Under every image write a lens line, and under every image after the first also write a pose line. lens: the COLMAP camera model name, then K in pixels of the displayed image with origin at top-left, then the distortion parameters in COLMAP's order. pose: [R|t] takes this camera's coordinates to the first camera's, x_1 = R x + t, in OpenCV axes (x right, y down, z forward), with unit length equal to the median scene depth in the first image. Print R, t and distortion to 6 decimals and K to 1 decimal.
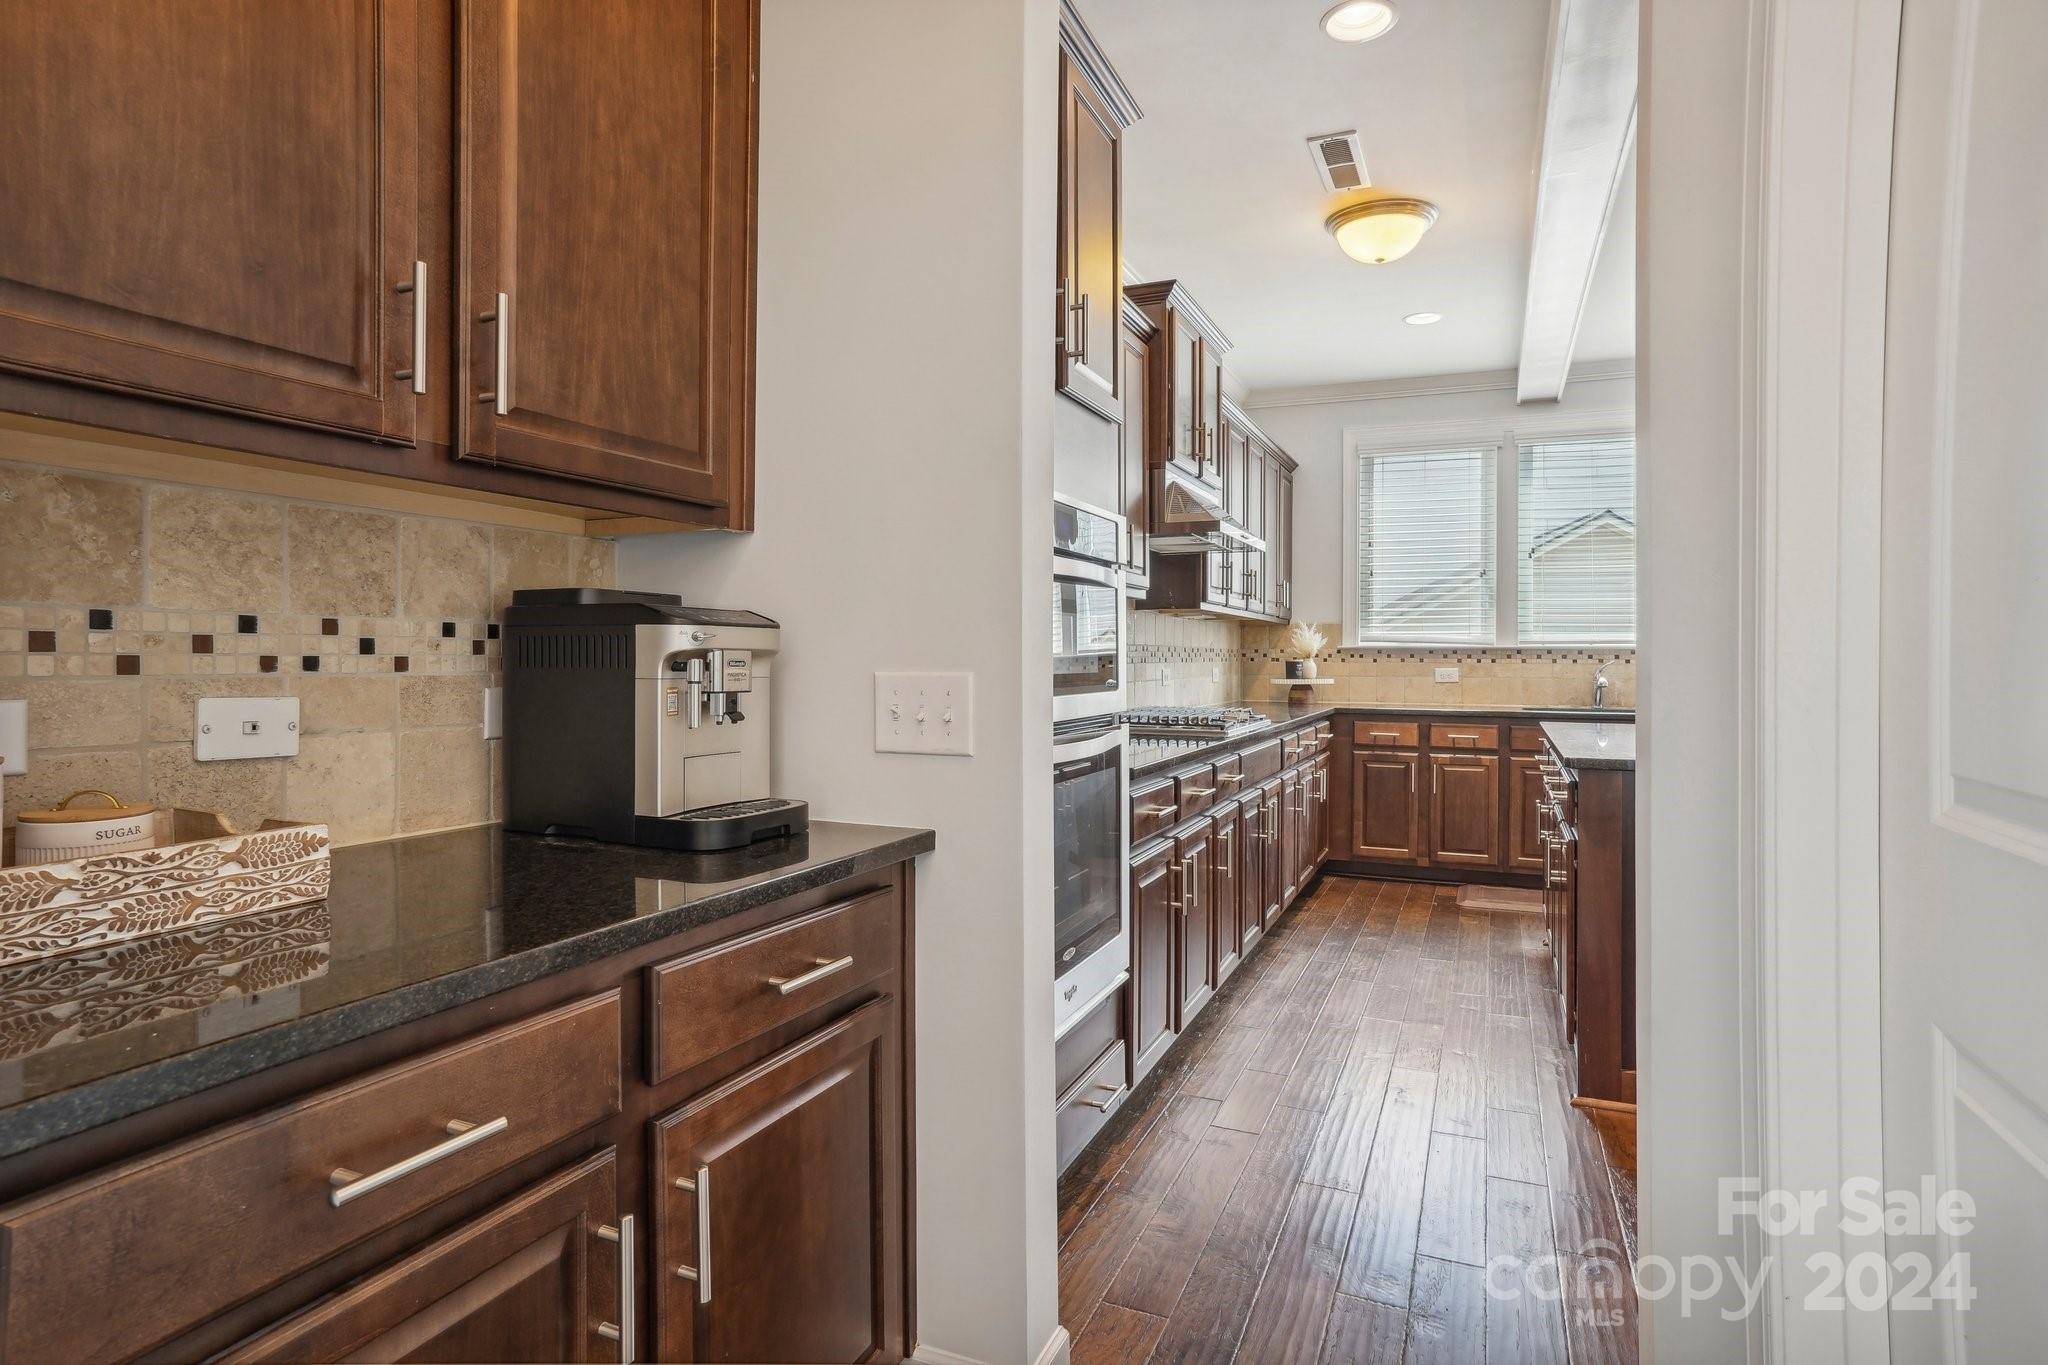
lens RADIAL K [[1068.8, 0, 1011.8], [0, 1068.8, 671.9], [0, 0, 1]] dist [-0.034911, 0.001736]
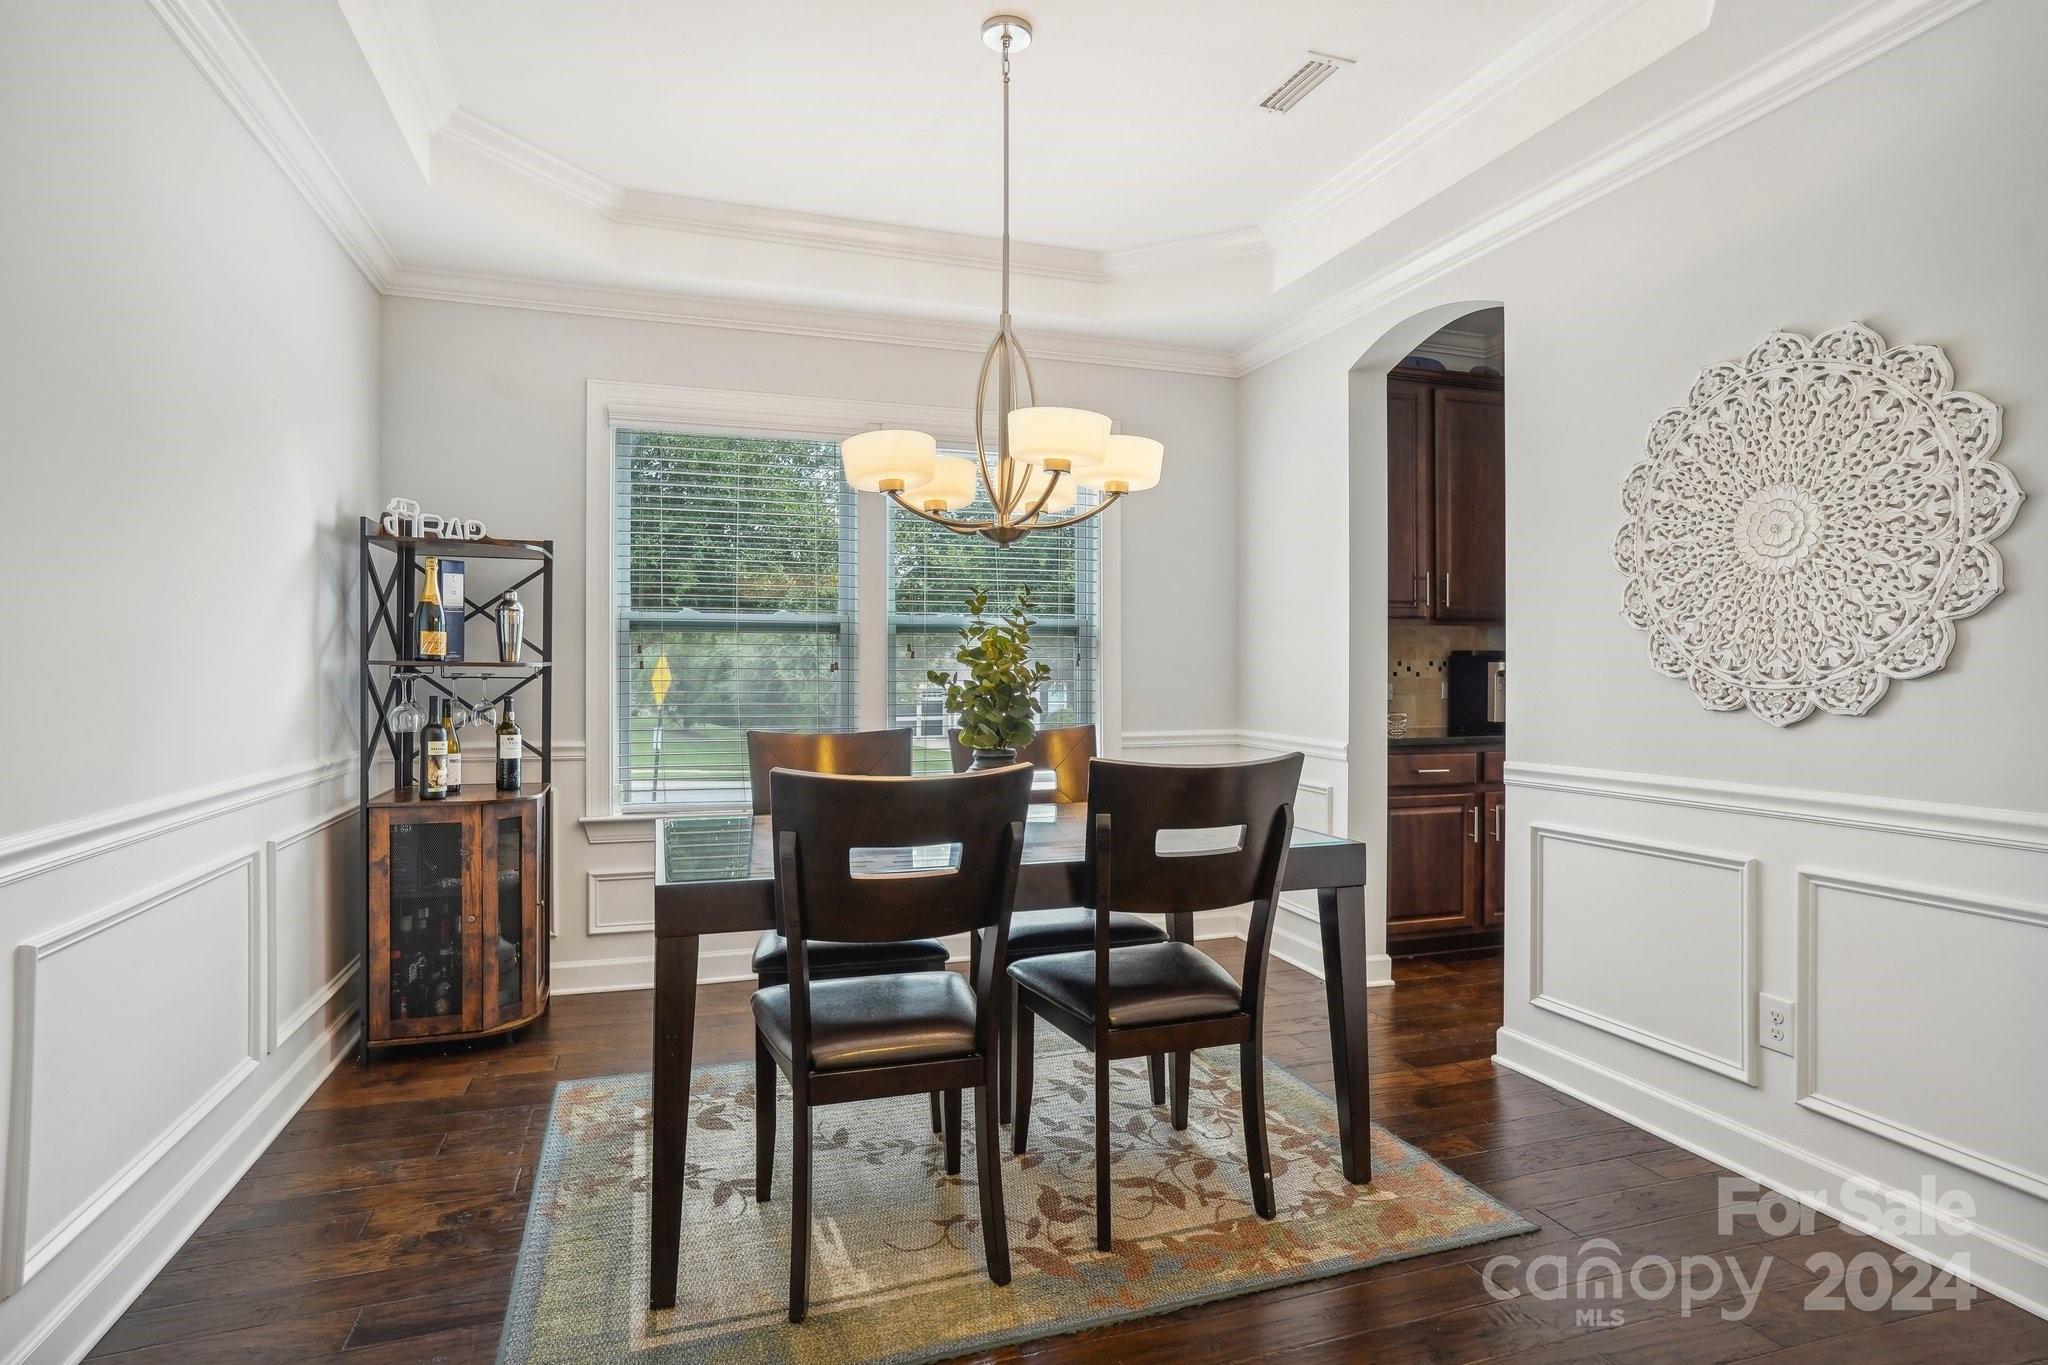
lens RADIAL K [[1068.8, 0, 1025.1], [0, 1068.8, 672.0], [0, 0, 1]] dist [-0.034911, 0.001736]
pose [[0.681812, -0.001859, -0.731525, 1.080416], [-0.004573, 0.999966, -0.006804, 0.014041], [0.731513, 0.007984, 0.681781, -2.299818]]
